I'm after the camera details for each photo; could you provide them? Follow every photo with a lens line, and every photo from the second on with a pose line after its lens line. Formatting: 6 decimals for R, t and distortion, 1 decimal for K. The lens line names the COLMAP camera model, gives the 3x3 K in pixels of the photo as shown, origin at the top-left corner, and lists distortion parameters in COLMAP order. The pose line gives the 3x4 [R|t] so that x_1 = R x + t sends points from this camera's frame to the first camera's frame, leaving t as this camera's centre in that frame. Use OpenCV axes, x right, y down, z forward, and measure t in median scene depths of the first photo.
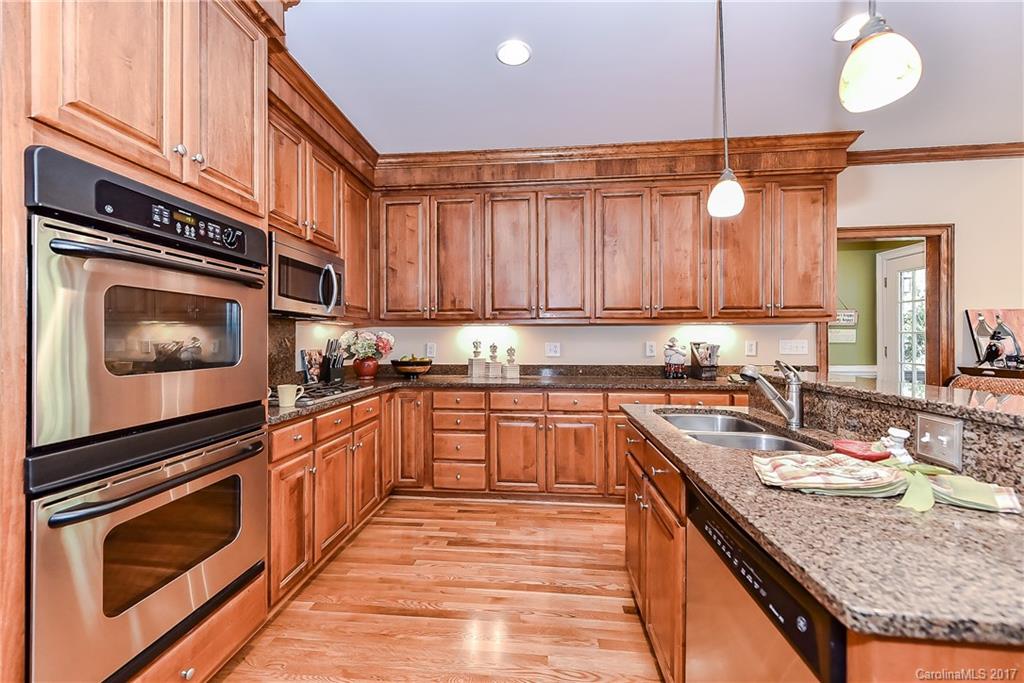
lens RADIAL K [[416.6, 0, 507.3], [0, 416.6, 335.1], [0, 0, 1]] dist [0.000887, 0.000069]
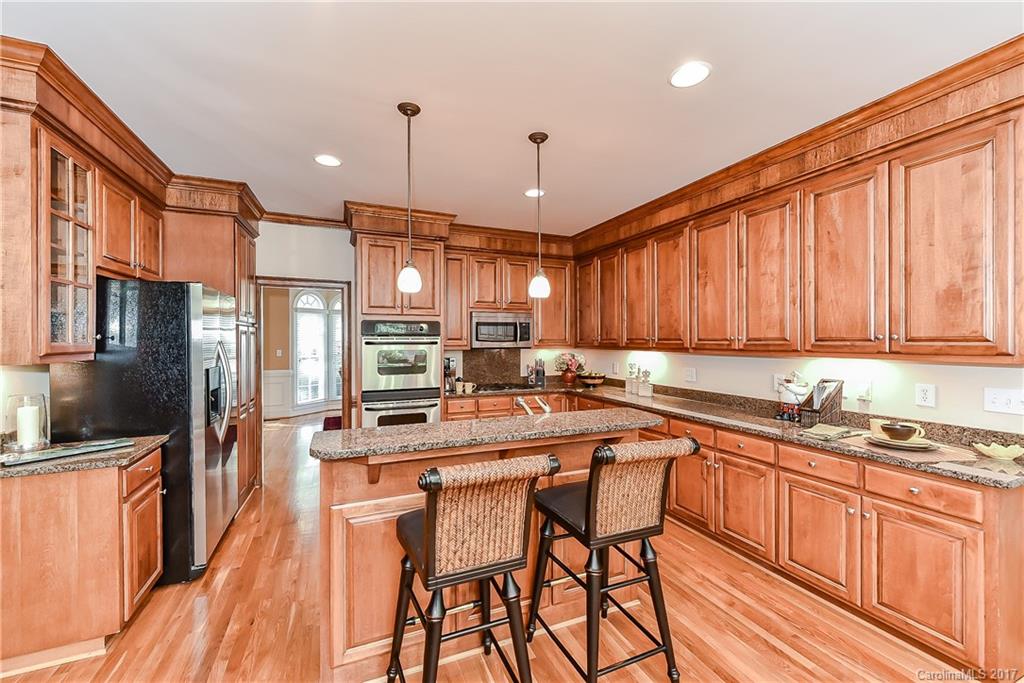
lens RADIAL K [[404.1, 0, 506.8], [0, 404.1, 342.7], [0, 0, 1]] dist [-0.000504, -0.000085]
pose [[0.477589, 0.007801, -0.878549, 0.908414], [0.003051, 0.999940, 0.010538, -0.068542], [0.878578, -0.007713, 0.477537, 0.104208]]
